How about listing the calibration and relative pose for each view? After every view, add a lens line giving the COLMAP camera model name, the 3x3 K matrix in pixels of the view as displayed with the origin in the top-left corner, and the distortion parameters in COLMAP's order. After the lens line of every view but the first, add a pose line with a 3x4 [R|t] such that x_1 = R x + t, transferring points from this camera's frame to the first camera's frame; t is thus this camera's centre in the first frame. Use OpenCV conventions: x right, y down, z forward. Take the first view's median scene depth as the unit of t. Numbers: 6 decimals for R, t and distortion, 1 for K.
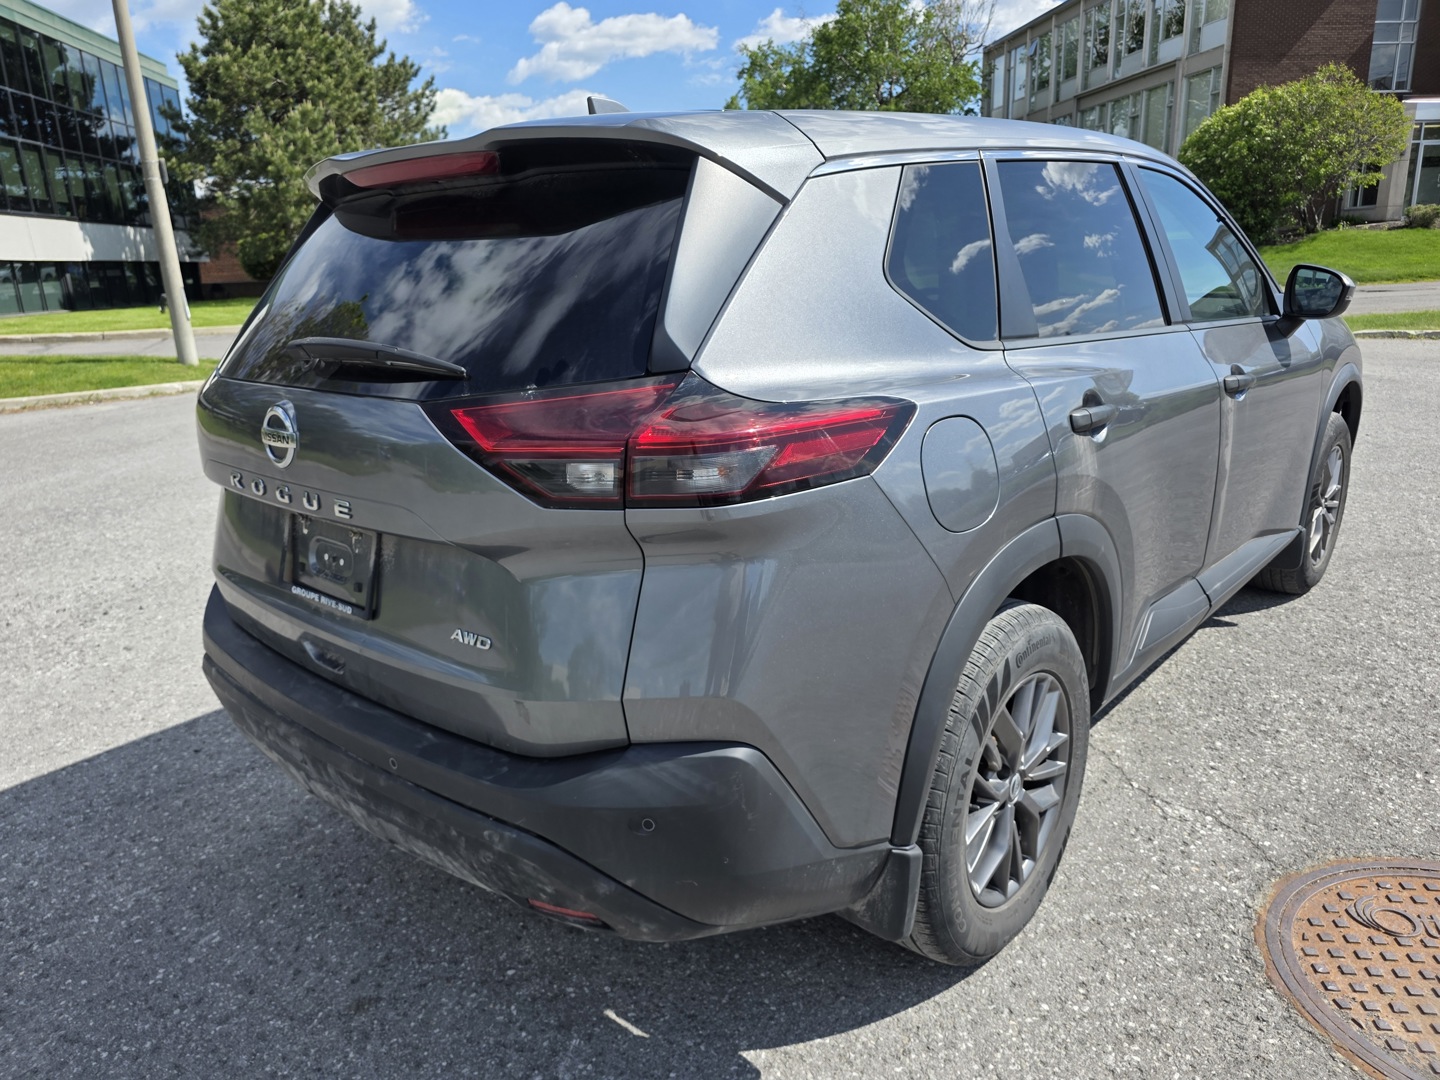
lens RADIAL K [[961.2, 0, 718.5], [0, 961.2, 543.1], [0, 0, 1]] dist [0.030920, -0.029483]
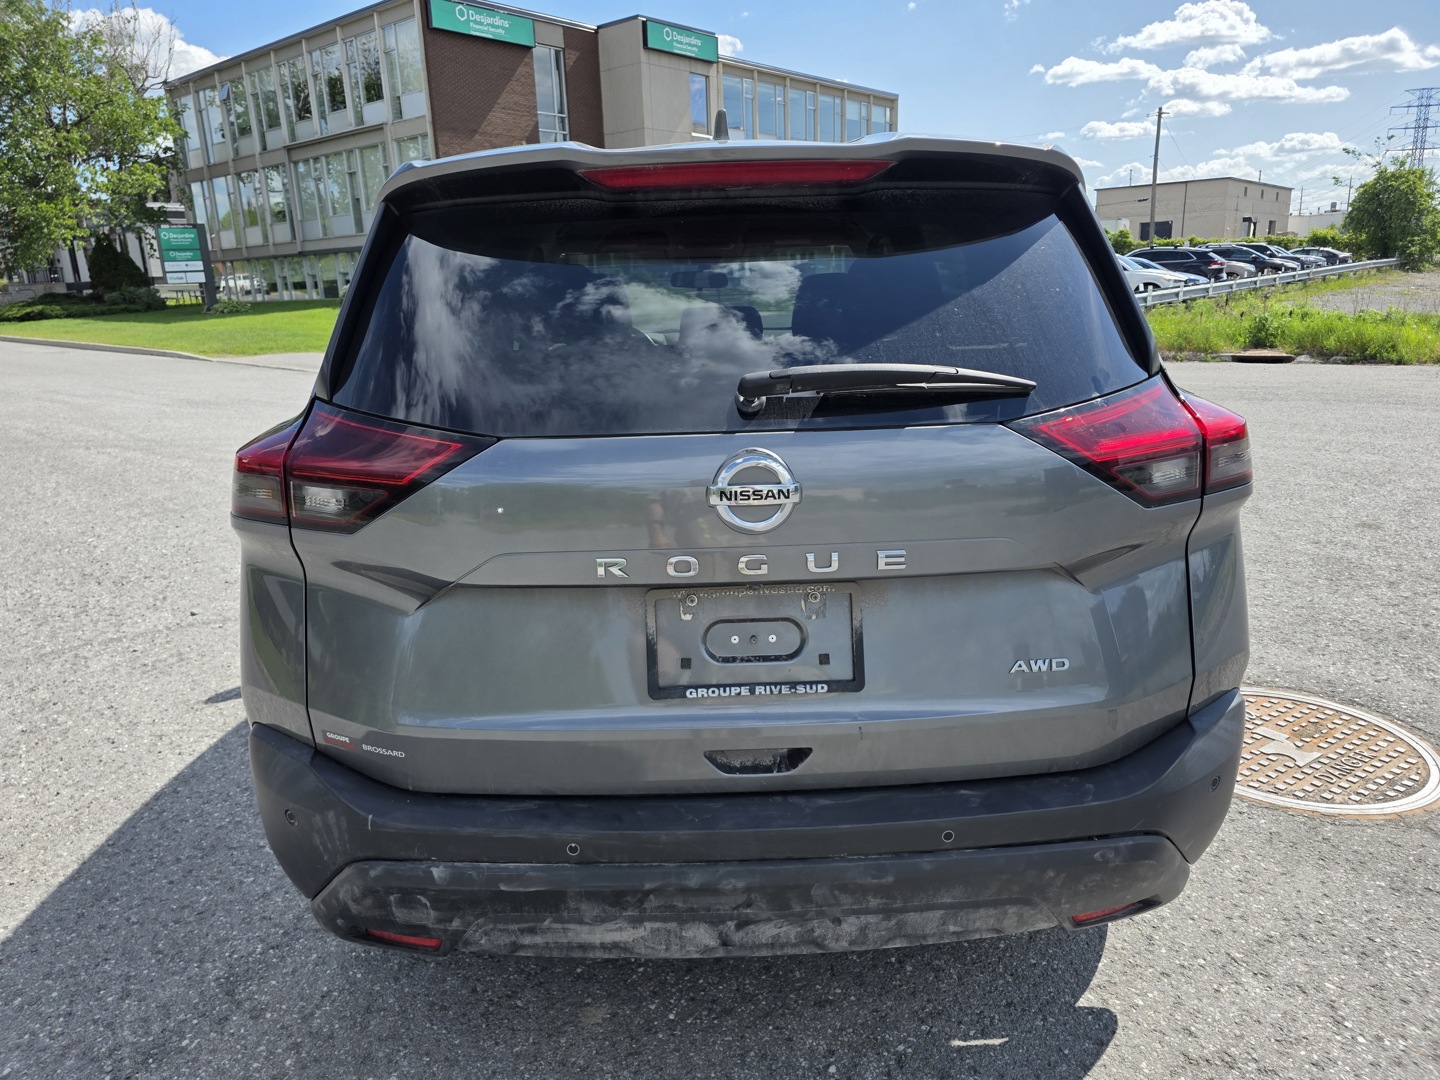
lens RADIAL K [[961.2, 0, 716.2], [0, 961.2, 549.7], [0, 0, 1]] dist [0.030920, -0.029483]
pose [[0.739506, -0.164952, 0.652626, -0.980873], [0.192521, 0.980842, 0.029758, -0.091887], [-0.645032, 0.103638, 0.757095, 0.419518]]
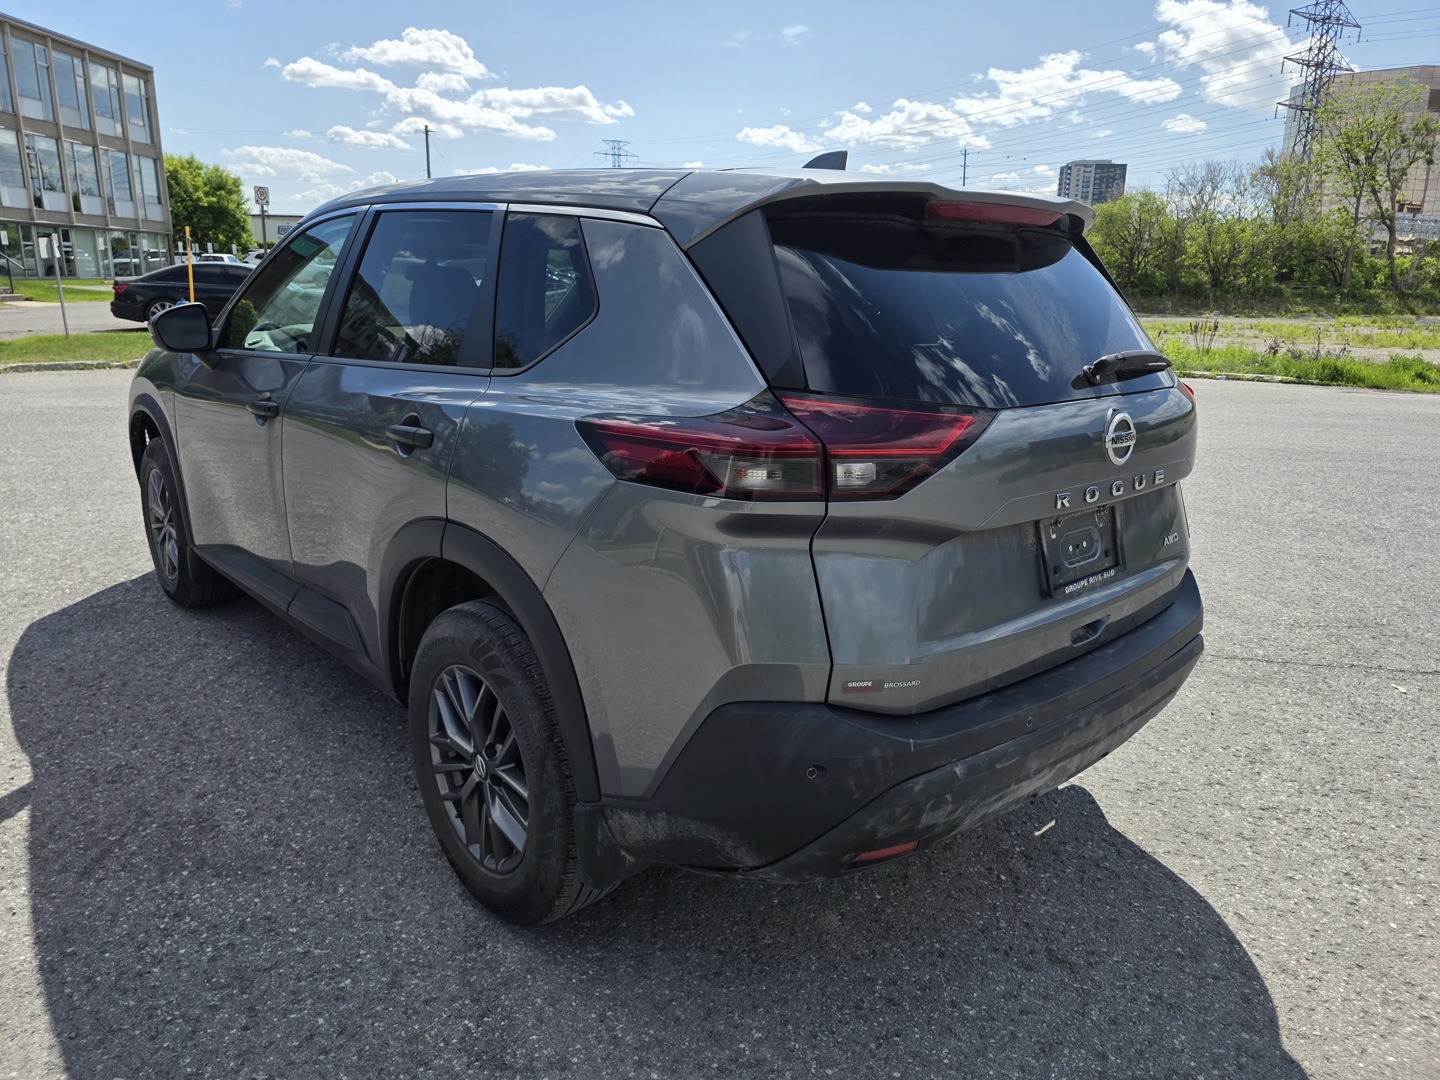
lens RADIAL K [[961.2, 0, 726.8], [0, 961.2, 527.7], [0, 0, 1]] dist [0.030920, -0.029483]
pose [[0.130233, -0.207285, 0.969573, -1.648617], [0.258681, 0.951136, 0.168597, -0.324918], [-0.957143, 0.228854, 0.177490, 1.269906]]
